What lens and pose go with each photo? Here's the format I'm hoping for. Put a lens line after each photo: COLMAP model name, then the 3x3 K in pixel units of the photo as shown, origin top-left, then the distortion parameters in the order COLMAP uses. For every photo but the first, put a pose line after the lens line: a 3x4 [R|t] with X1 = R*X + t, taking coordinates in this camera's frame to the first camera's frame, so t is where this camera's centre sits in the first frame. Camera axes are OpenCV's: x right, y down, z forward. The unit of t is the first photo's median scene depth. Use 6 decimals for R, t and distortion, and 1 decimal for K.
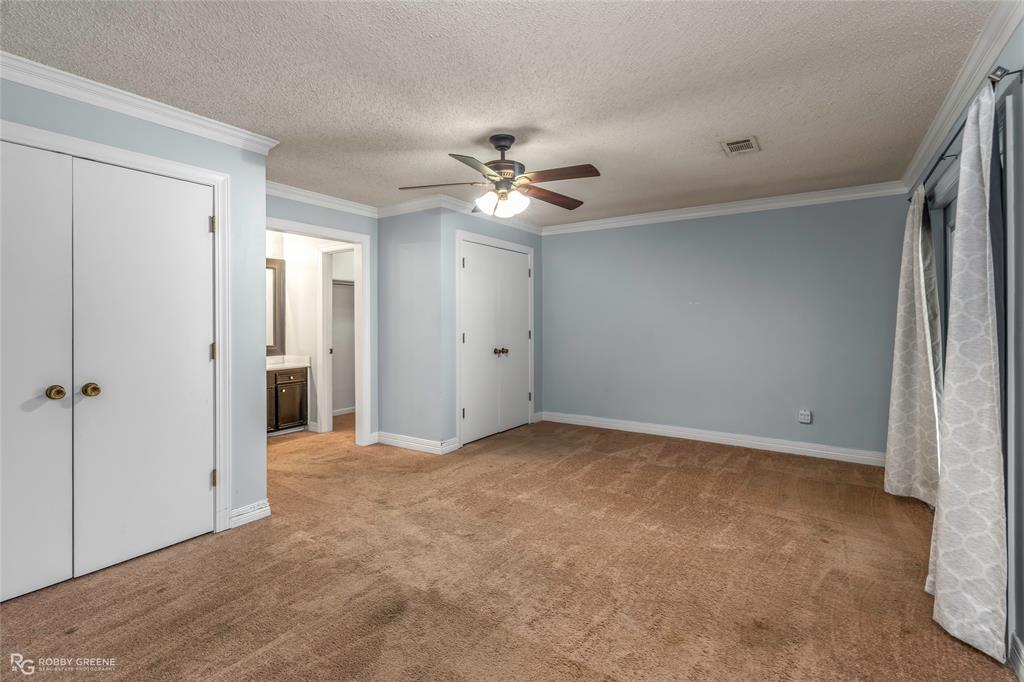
lens RADIAL K [[464.9, 0, 524.5], [0, 464.9, 319.6], [0, 0, 1]] dist [-0.003375, 0.000768]
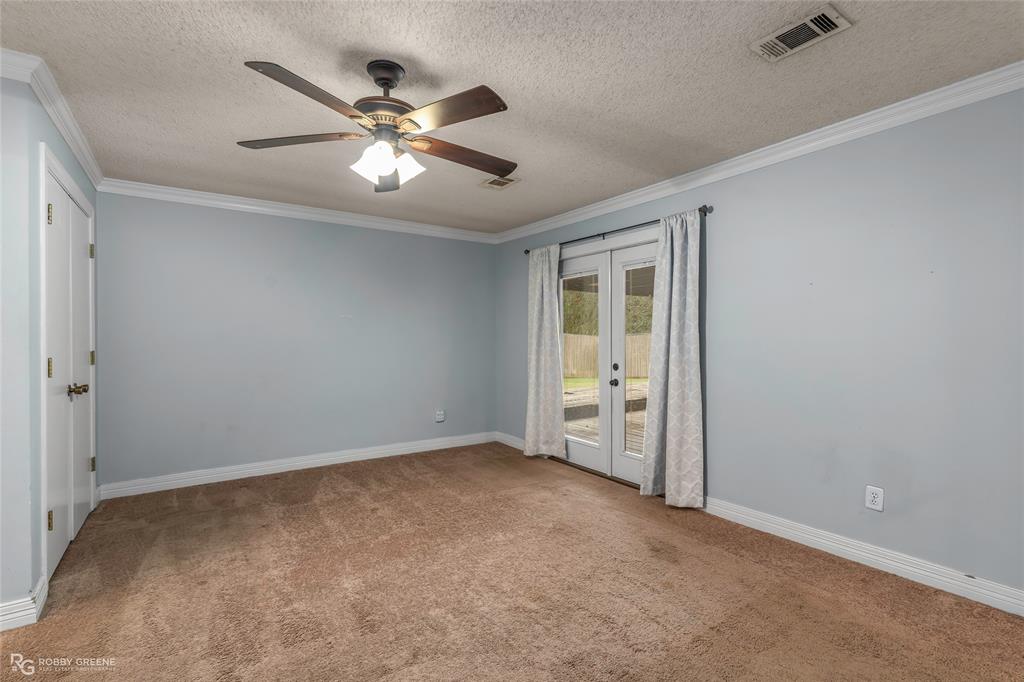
lens RADIAL K [[464.9, 0, 512.0], [0, 464.9, 336.4], [0, 0, 1]] dist [-0.003375, 0.000768]
pose [[0.374038, 0.001706, 0.927412, -0.574602], [-0.004637, 0.999989, 0.000031, 0.006438], [-0.927402, -0.004312, 0.374042, 0.523601]]
